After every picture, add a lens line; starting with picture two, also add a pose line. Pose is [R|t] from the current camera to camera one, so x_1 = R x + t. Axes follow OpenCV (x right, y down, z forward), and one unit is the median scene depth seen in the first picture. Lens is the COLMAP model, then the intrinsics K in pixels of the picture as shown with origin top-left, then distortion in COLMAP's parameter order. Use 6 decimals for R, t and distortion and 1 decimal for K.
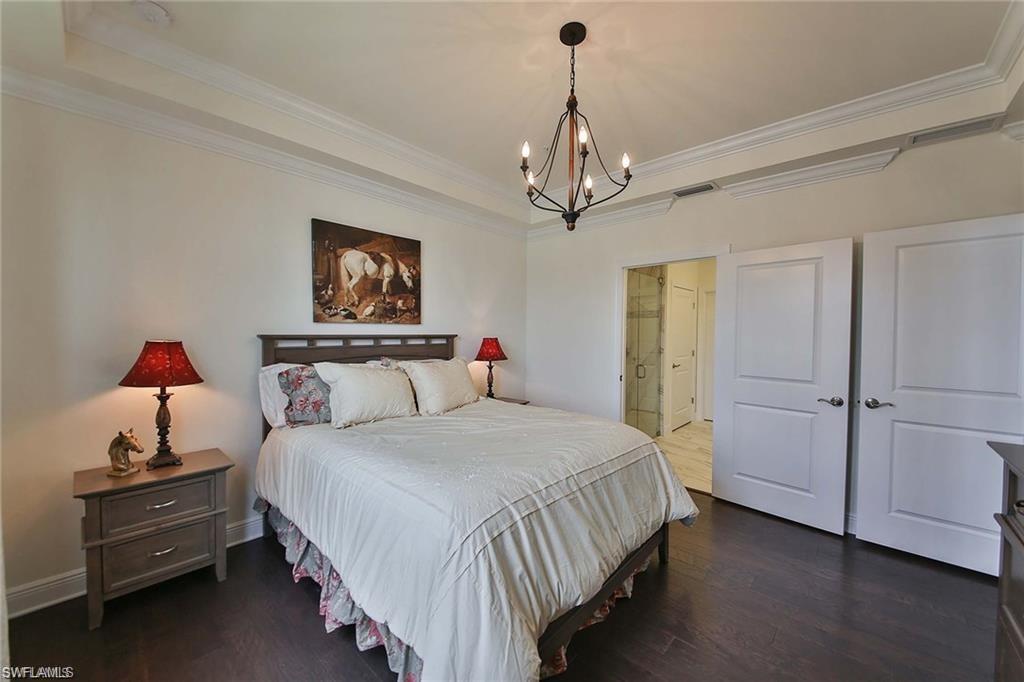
lens RADIAL K [[386.2, 0, 512.0], [0, 386.2, 341.0], [0, 0, 1]] dist [0.027003, -0.018621]
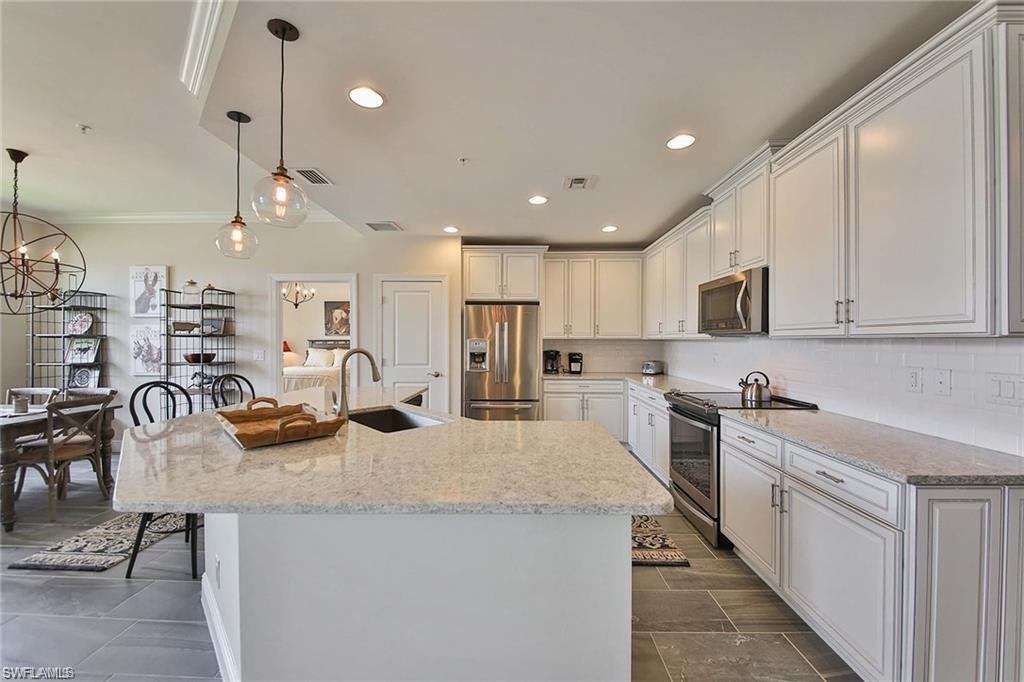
lens RADIAL K [[386.2, 0, 512.0], [0, 386.2, 341.0], [0, 0, 1]] dist [0.027003, -0.018621]
pose [[0.661633, -0.000996, -0.749827, 2.484178], [-0.011958, 0.999858, -0.011879, 0.012475], [0.749732, 0.016826, 0.661527, 0.083845]]
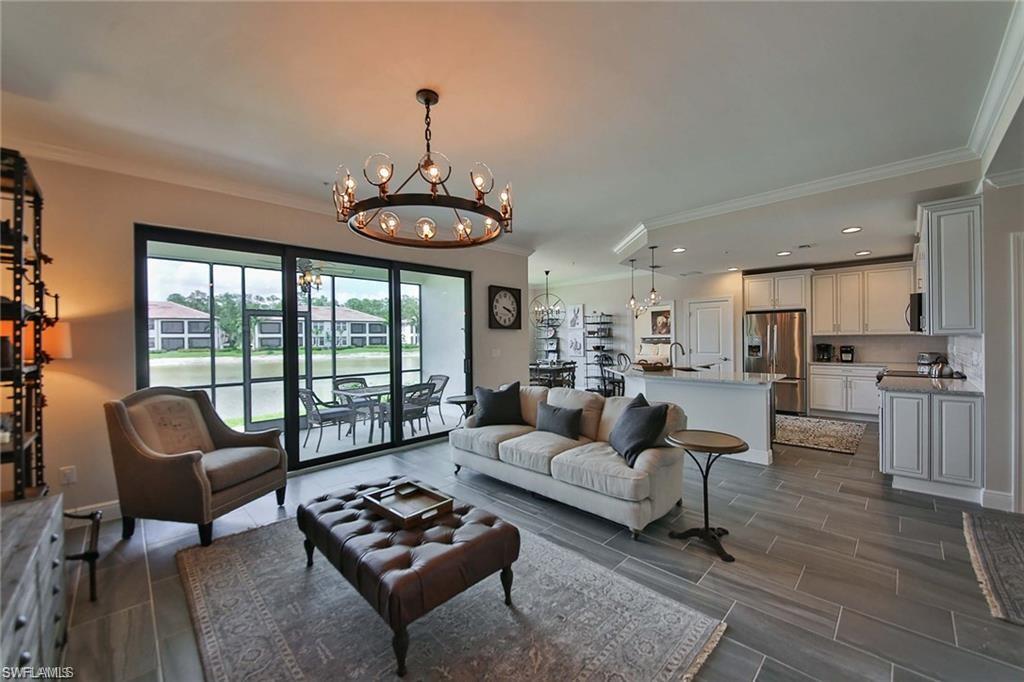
lens RADIAL K [[386.2, 0, 512.0], [0, 386.2, 341.0], [0, 0, 1]] dist [0.027003, -0.018621]
pose [[-0.049500, 0.003424, -0.998768, 3.616256], [-0.002488, 0.999991, 0.003552, 0.010594], [0.998771, 0.002660, -0.049491, -0.336035]]
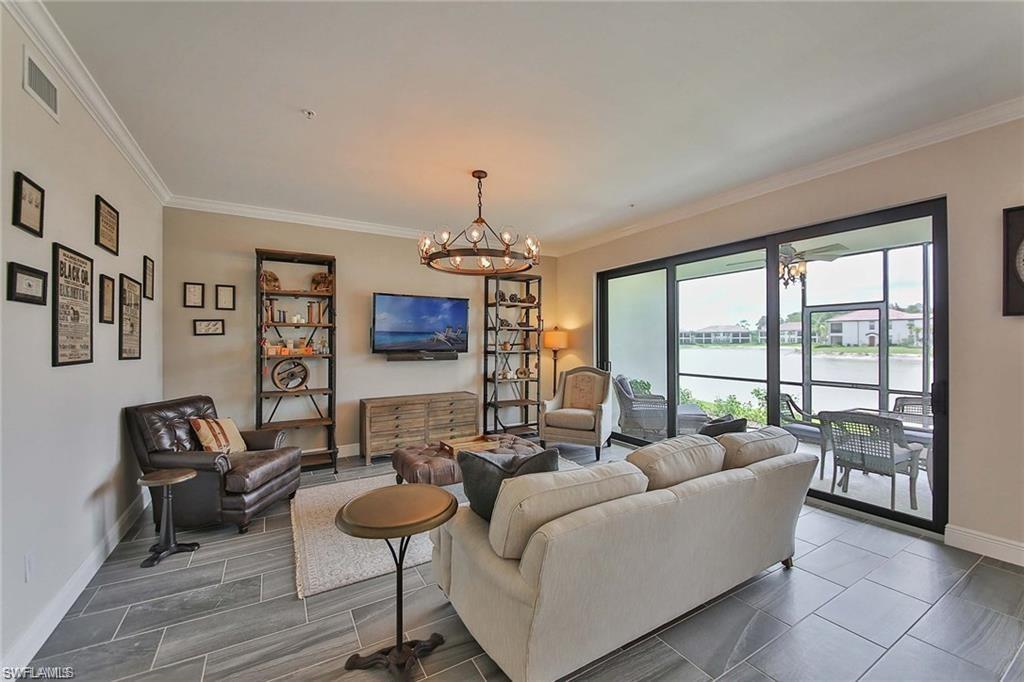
lens RADIAL K [[408.0, 0, 514.1], [0, 408.0, 340.7], [0, 0, 1]] dist [0.031074, -0.018434]
pose [[-0.956636, -0.000654, 0.291286, 2.464430], [0.003960, 0.999876, 0.015253, -0.010193], [-0.291260, 0.015745, -0.956514, 0.516515]]
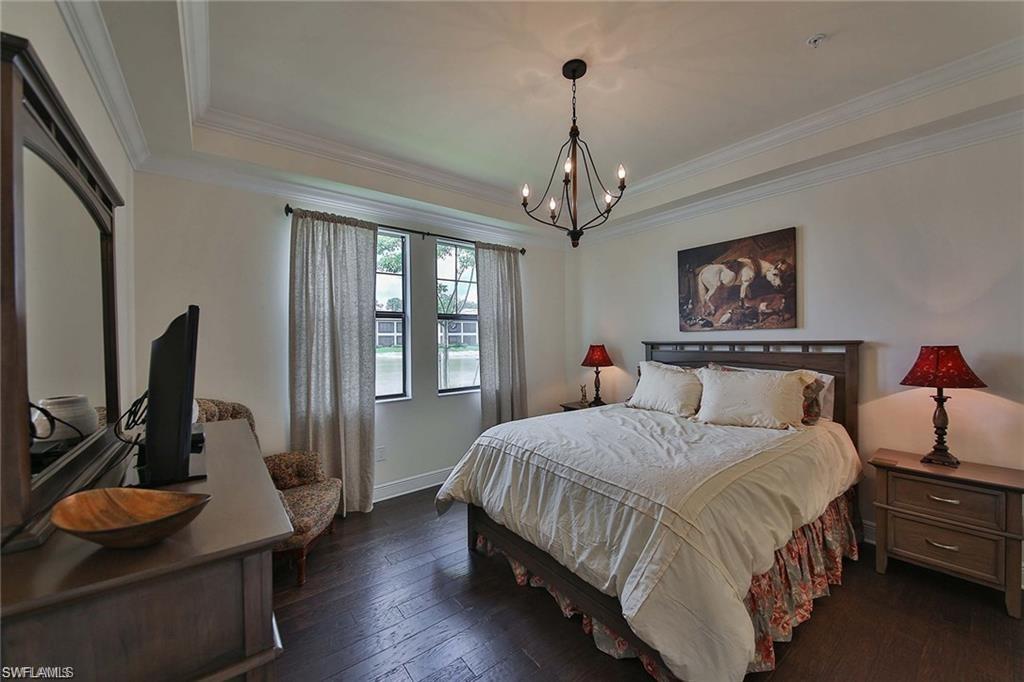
lens RADIAL K [[364.5, 0, 512.0], [0, 364.5, 341.0], [0, 0, 1]] dist [0.000419, 0.000061]
pose [[-0.187272, 0.004113, -0.982299, 0.707289], [-0.006303, 0.999966, 0.005388, -0.018194], [0.982288, 0.007201, -0.187240, 0.623447]]
